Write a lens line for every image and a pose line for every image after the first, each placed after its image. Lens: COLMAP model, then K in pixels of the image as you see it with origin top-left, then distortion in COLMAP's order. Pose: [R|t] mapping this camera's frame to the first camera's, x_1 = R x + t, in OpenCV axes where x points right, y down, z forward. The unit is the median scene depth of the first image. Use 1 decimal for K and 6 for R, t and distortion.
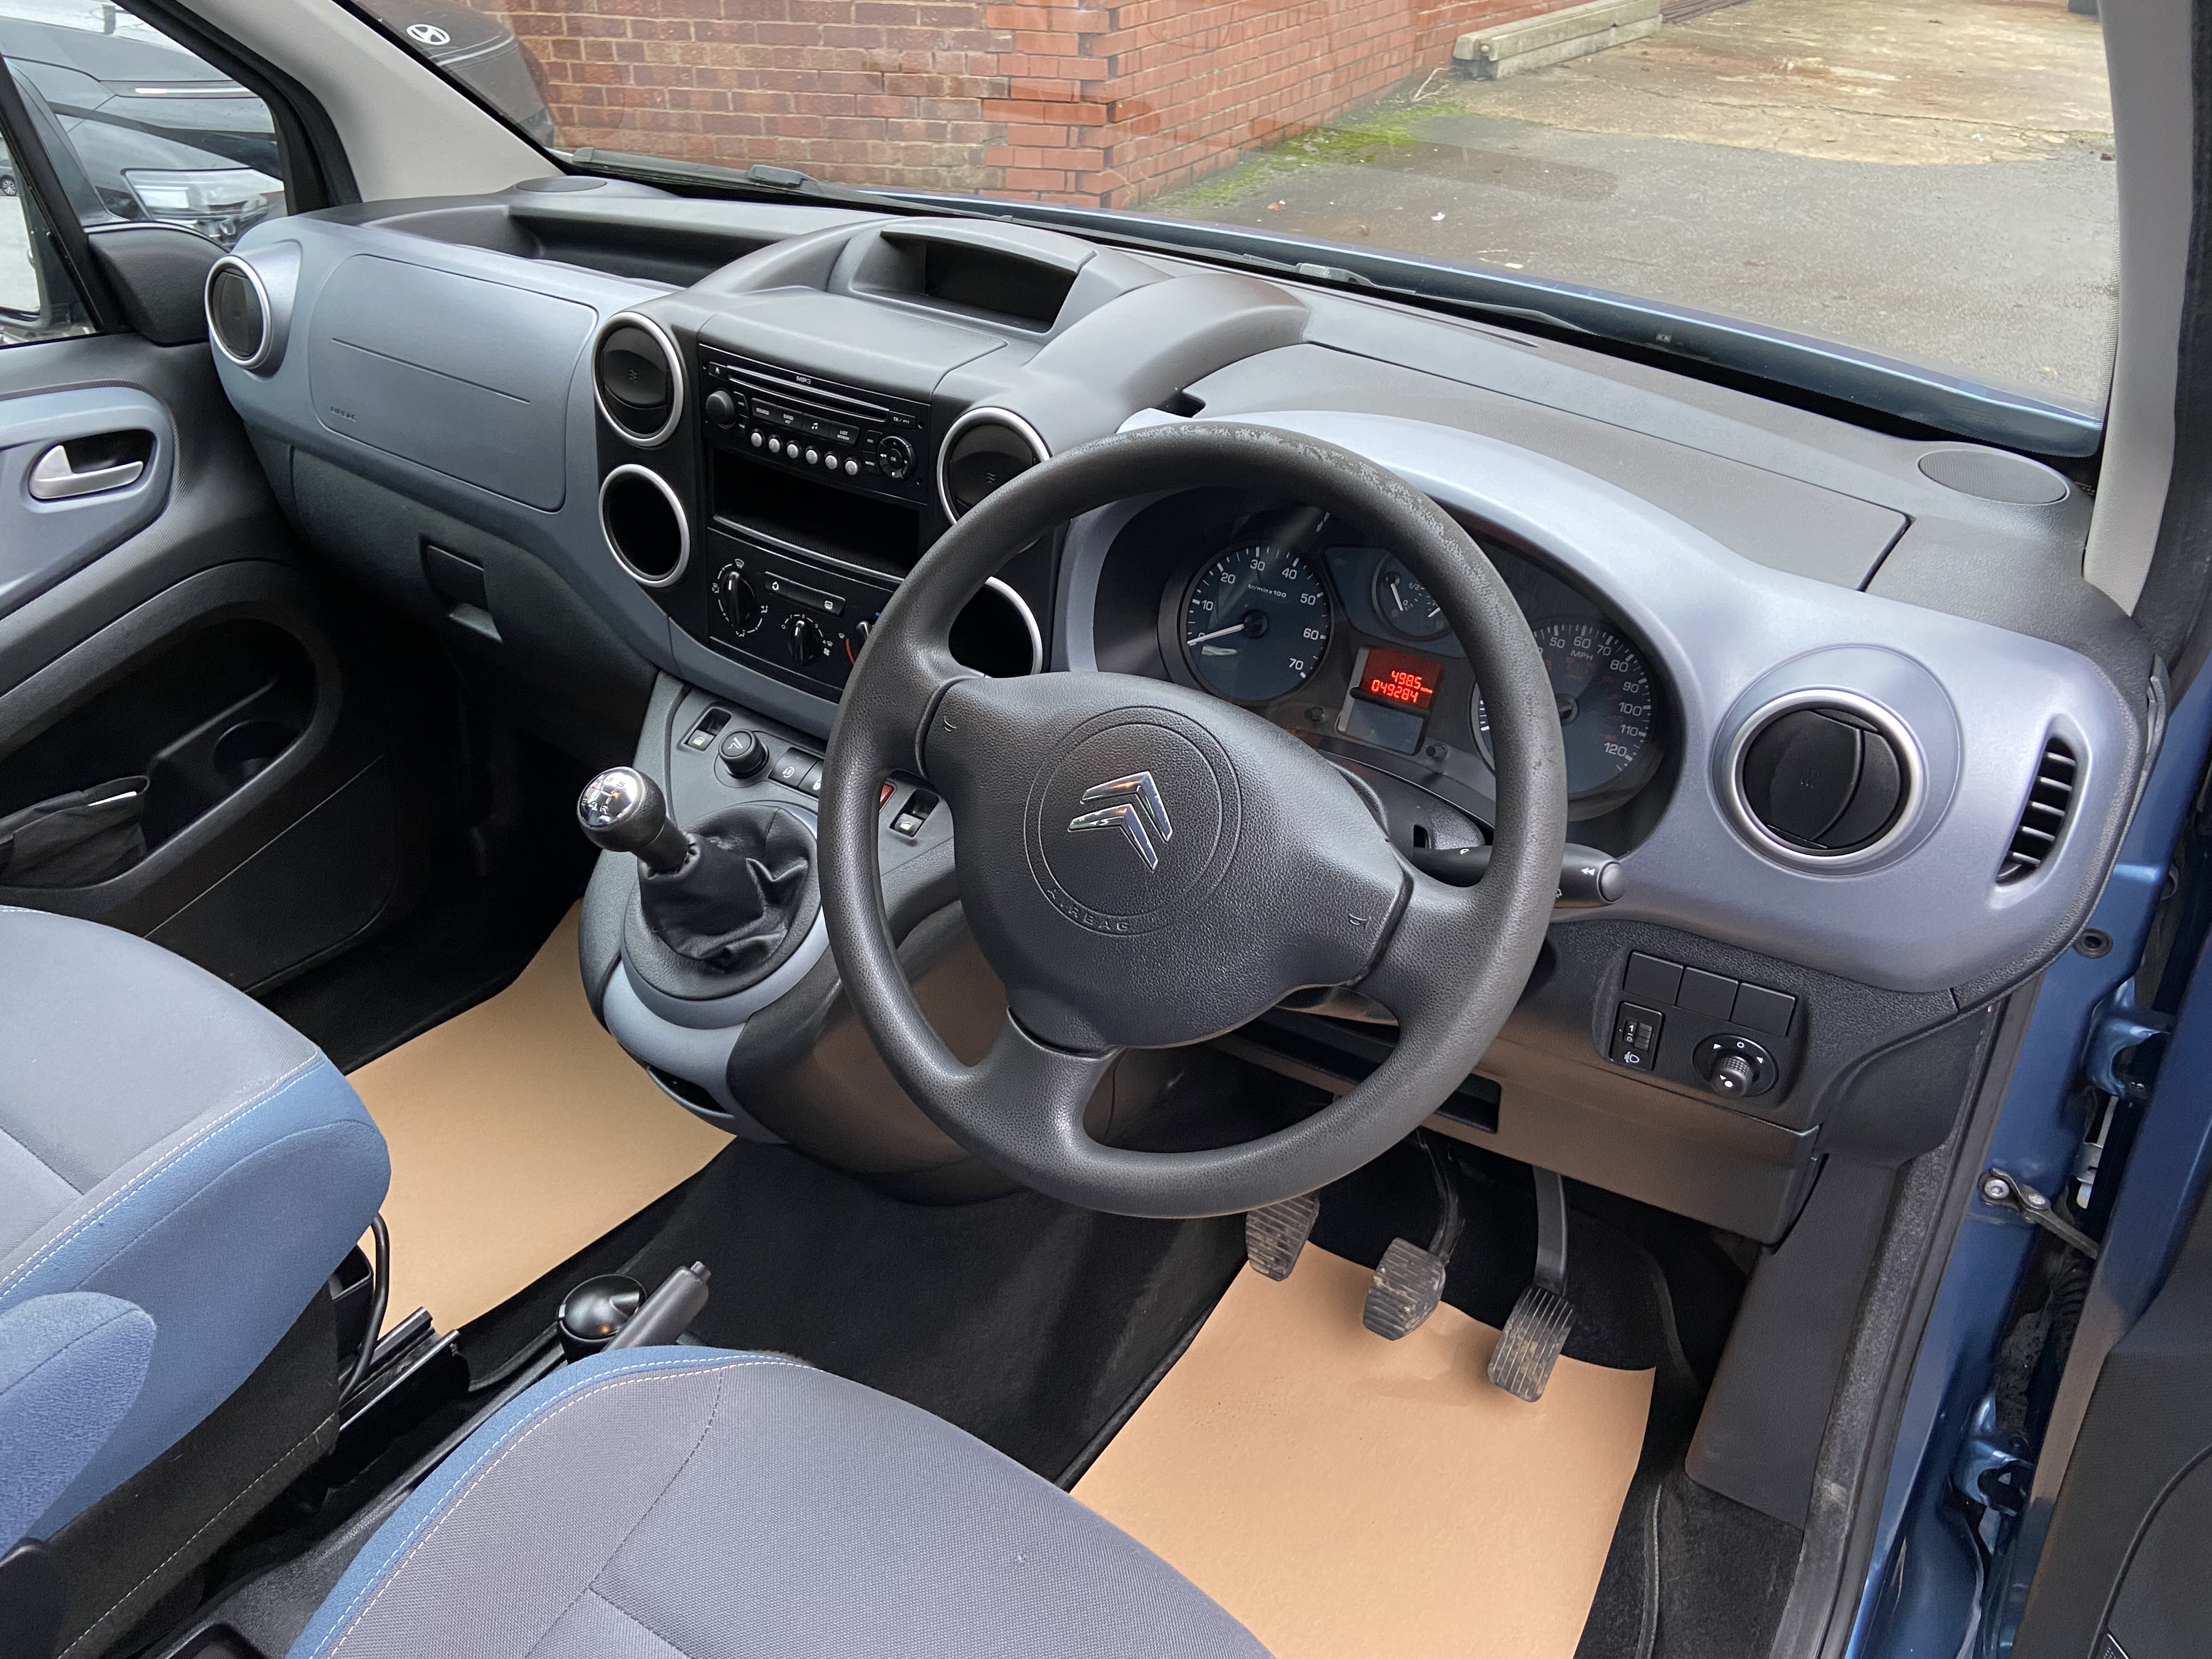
lens RADIAL K [[1673.9, 0, 1057.2], [0, 1673.9, 830.3], [0, 0, 1]] dist [0.054554, -0.001908]
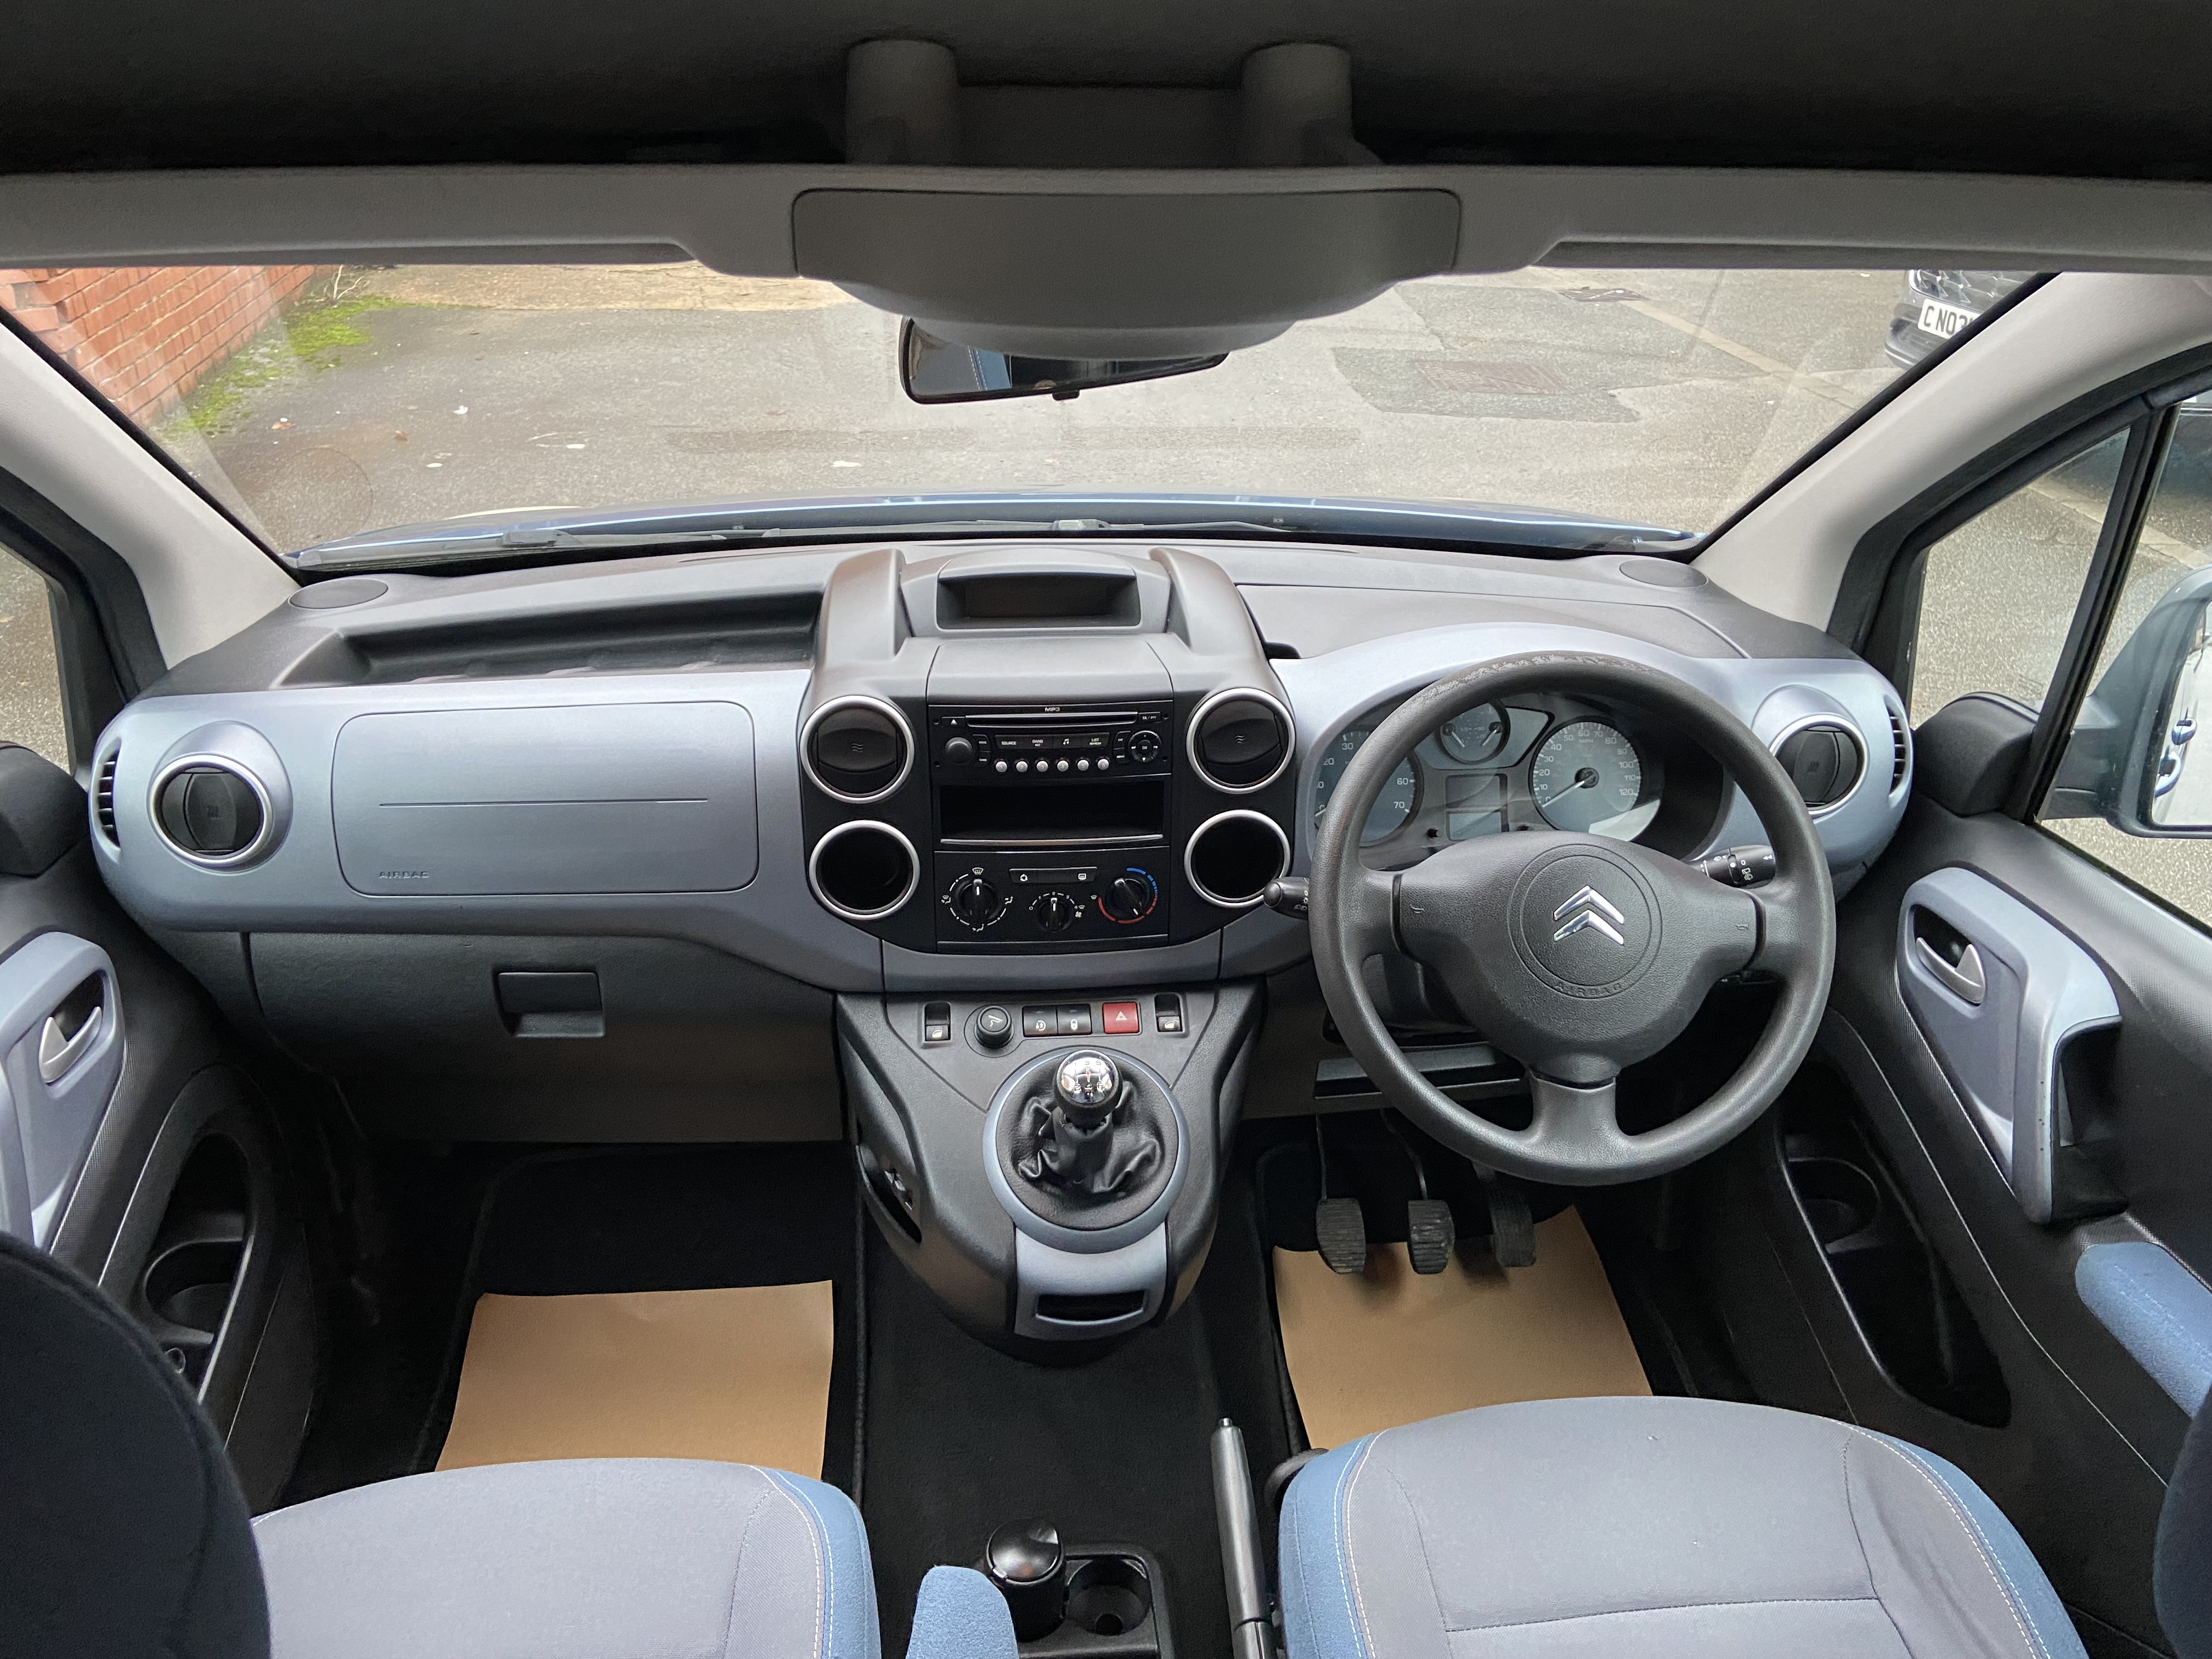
lens RADIAL K [[1673.9, 0, 1057.2], [0, 1673.9, 830.3], [0, 0, 1]] dist [0.054554, -0.001908]
pose [[0.778294, -0.307194, 0.547623, -0.810730], [0.346020, 0.937604, 0.034186, -0.214604], [-0.523955, 0.162882, 0.836027, -0.016671]]
